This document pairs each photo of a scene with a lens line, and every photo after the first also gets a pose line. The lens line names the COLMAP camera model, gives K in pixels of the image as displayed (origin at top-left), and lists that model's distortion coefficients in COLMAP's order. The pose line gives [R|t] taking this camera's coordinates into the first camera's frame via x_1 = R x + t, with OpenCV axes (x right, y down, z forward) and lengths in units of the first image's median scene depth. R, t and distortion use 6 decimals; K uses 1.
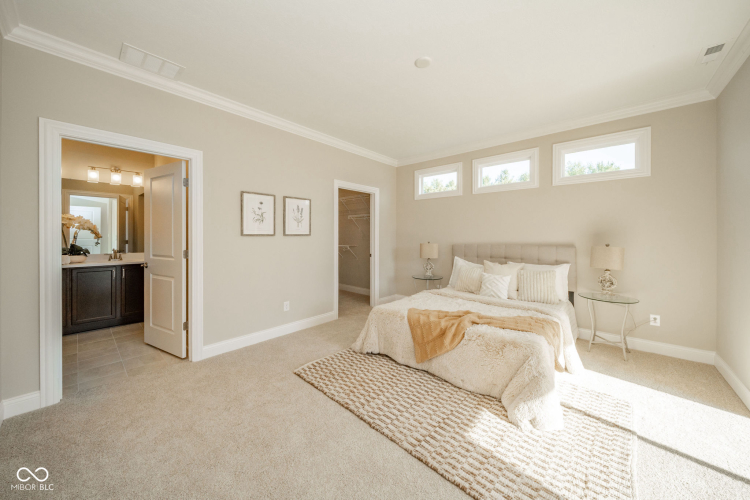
lens RADIAL K [[263.5, 0, 373.2], [0, 263.5, 237.6], [0, 0, 1]] dist [-0.000353, -0.000077]
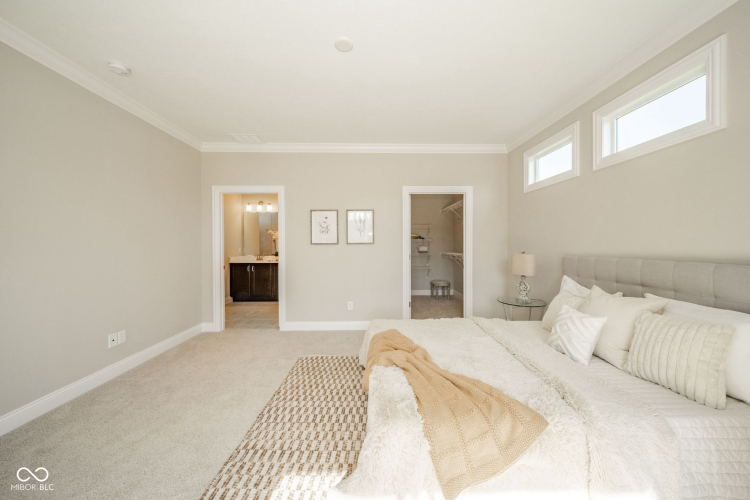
lens RADIAL K [[260.5, 0, 379.0], [0, 260.5, 247.1], [0, 0, 1]] dist [-0.000577, -0.000120]
pose [[0.685798, 0.001446, -0.727790, 0.657127], [0.000647, 0.999996, 0.002596, 0.002790], [0.727791, -0.002251, 0.685795, 0.359764]]
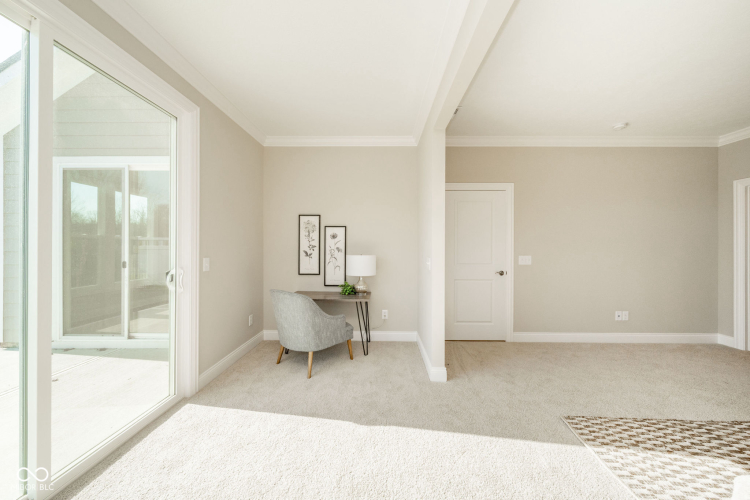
lens RADIAL K [[270.9, 0, 374.0], [0, 270.9, 246.2], [0, 0, 1]] dist [-0.001117, -0.000130]
pose [[-0.754420, -0.006273, -0.656362, 1.082531], [-0.006592, 0.999976, -0.001980, -0.001523], [0.656359, 0.002833, -0.754443, 0.499949]]
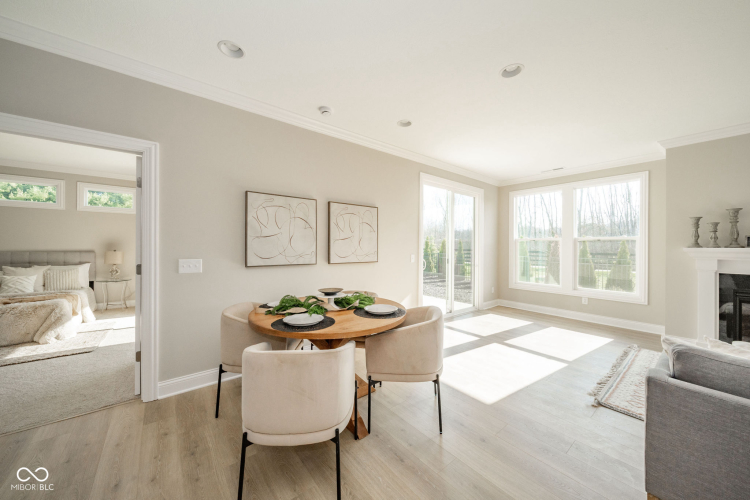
lens RADIAL K [[270.9, 0, 374.0], [0, 270.9, 246.2], [0, 0, 1]] dist [-0.001117, -0.000130]
pose [[0.171289, 0.000573, 0.985221, -0.556185], [-0.001254, 0.999999, -0.000363, -0.001752], [-0.985220, -0.001173, 0.171290, -0.952706]]
